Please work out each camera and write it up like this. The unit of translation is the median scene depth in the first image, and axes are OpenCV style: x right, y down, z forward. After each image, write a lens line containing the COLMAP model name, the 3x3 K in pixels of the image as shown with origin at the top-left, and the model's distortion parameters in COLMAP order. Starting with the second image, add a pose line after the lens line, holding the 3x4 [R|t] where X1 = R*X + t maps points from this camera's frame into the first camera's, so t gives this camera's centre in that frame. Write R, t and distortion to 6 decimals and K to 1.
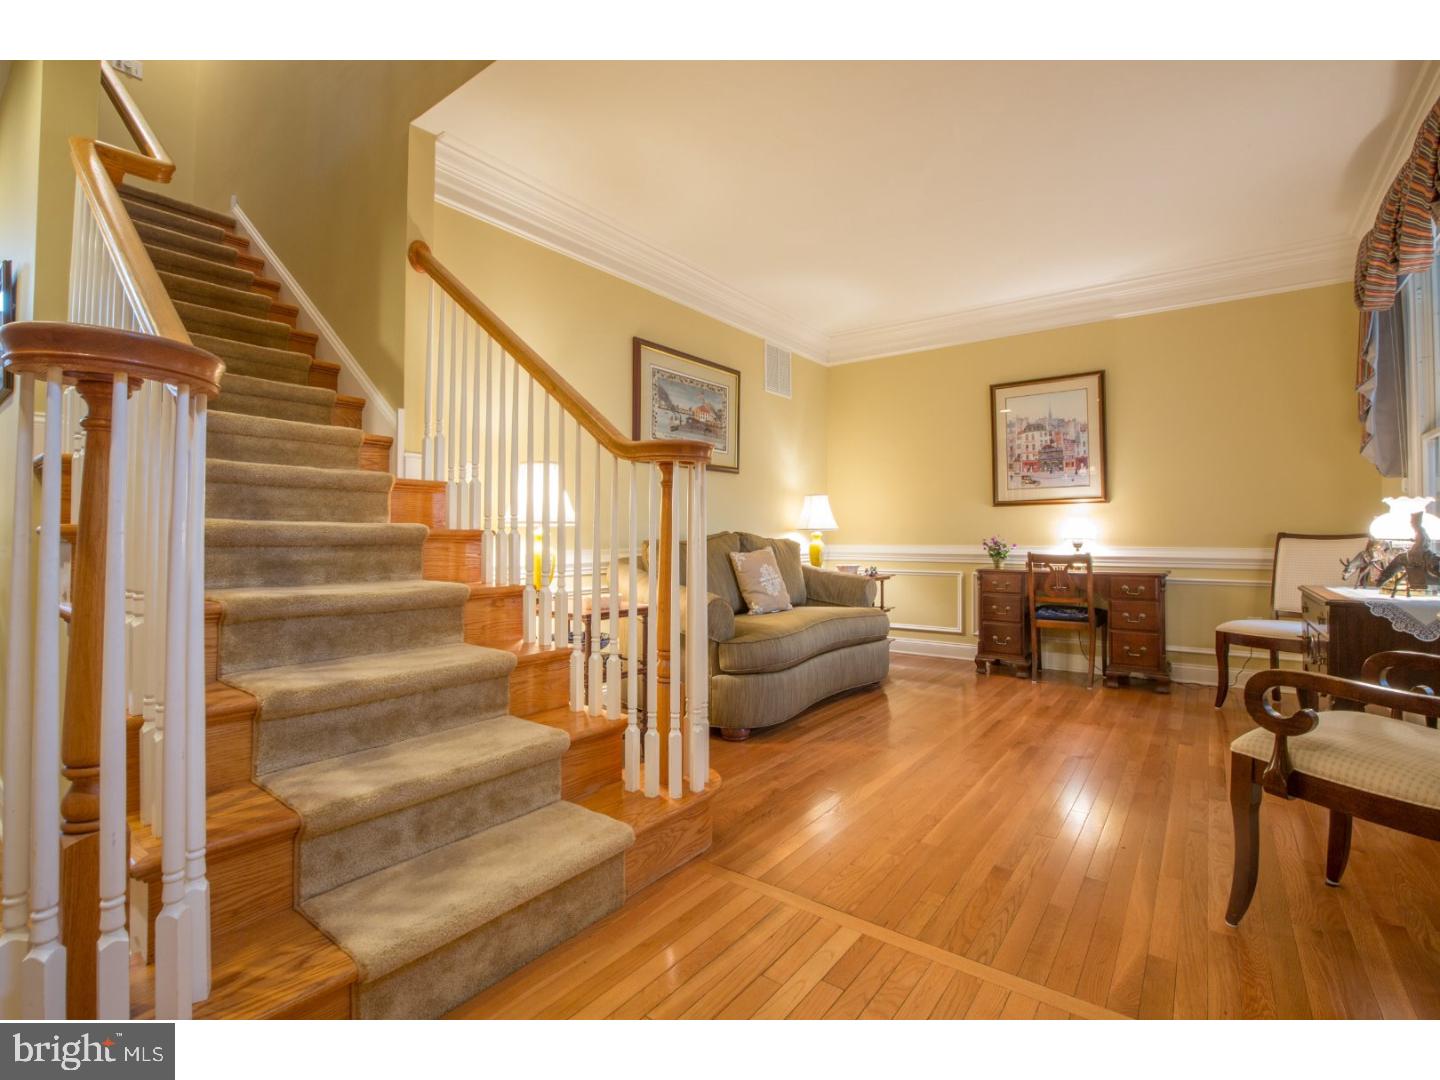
lens RADIAL K [[660.0, 0, 724.9], [0, 660.0, 526.0], [0, 0, 1]] dist [-0.035360, 0.004912]
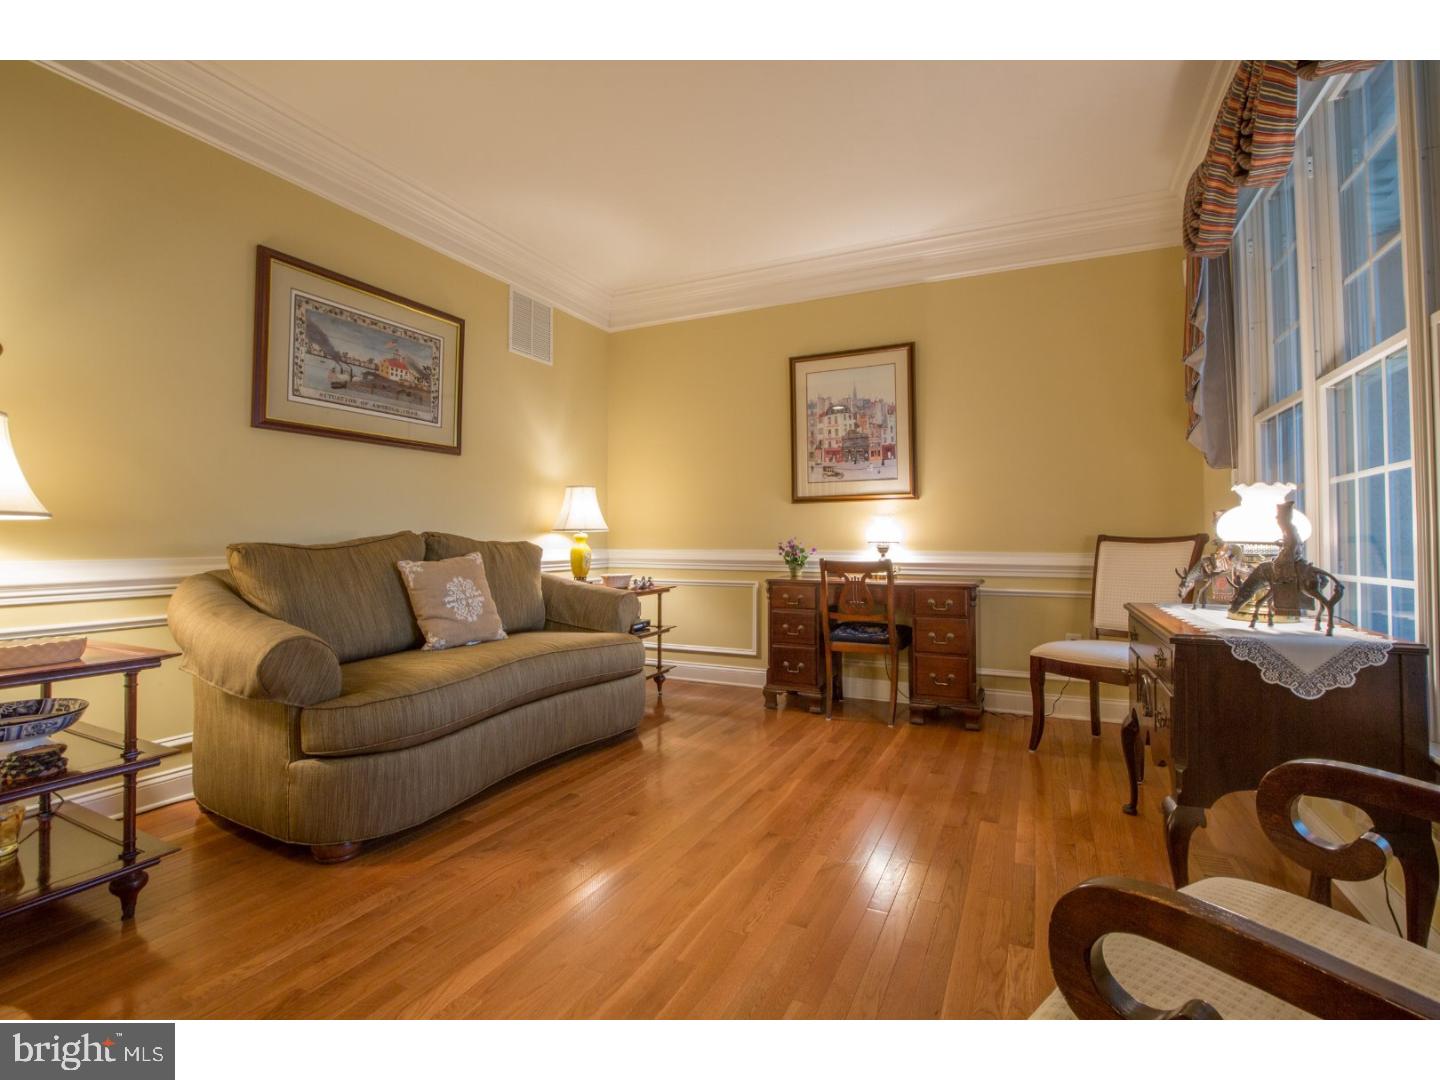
lens RADIAL K [[660.0, 0, 724.9], [0, 660.0, 526.0], [0, 0, 1]] dist [-0.035360, 0.004912]
pose [[0.980479, 0.005126, 0.196556, 0.193528], [-0.004119, 0.999976, -0.005532, 0.005097], [-0.196580, 0.004614, 0.980477, 0.236193]]
